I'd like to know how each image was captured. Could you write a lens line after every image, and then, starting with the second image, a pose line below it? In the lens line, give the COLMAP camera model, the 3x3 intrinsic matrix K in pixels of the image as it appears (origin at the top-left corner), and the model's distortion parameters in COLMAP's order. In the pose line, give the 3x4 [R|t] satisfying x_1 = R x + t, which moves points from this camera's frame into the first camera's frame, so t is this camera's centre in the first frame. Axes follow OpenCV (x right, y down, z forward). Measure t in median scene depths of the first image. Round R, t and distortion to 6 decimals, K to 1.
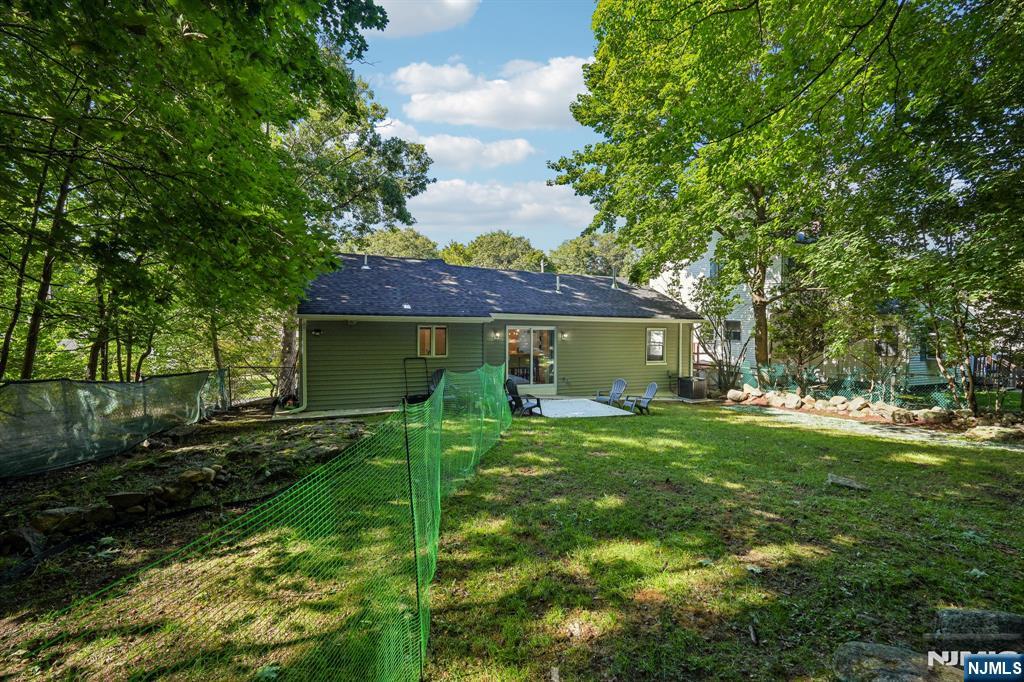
lens RADIAL K [[466.0, 0, 515.0], [0, 466.0, 349.3], [0, 0, 1]] dist [-0.001022, 0.000039]
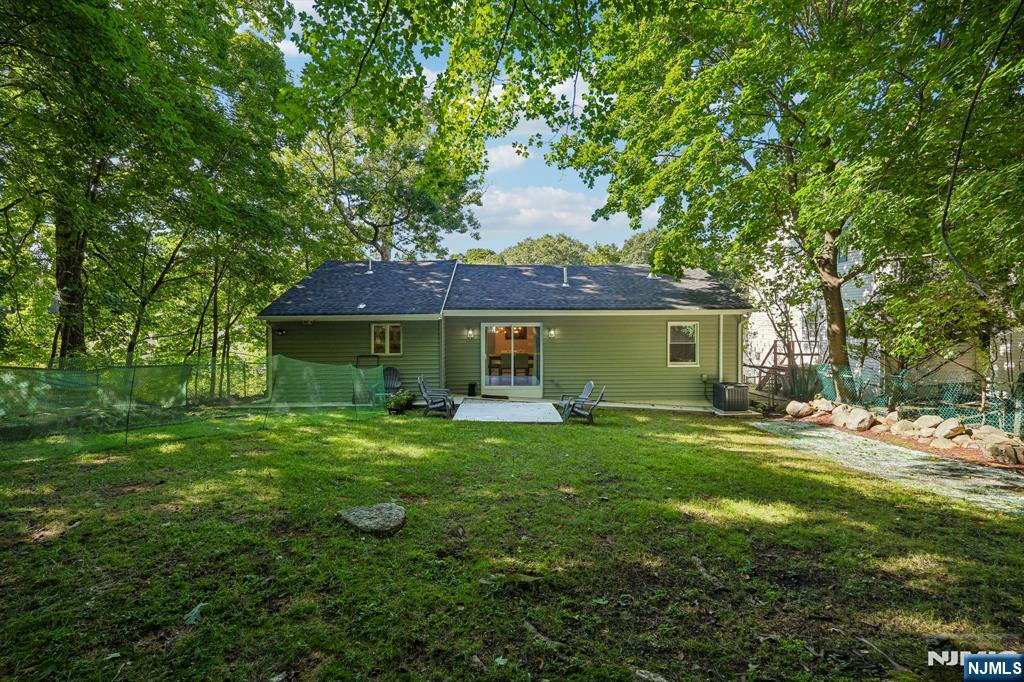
lens RADIAL K [[466.0, 0, 515.0], [0, 466.0, 349.3], [0, 0, 1]] dist [-0.001022, 0.000039]
pose [[0.917028, -0.005446, -0.398786, 0.401676], [-0.000278, 0.999898, -0.014295, 0.015833], [0.398823, 0.013220, 0.916933, 0.149183]]
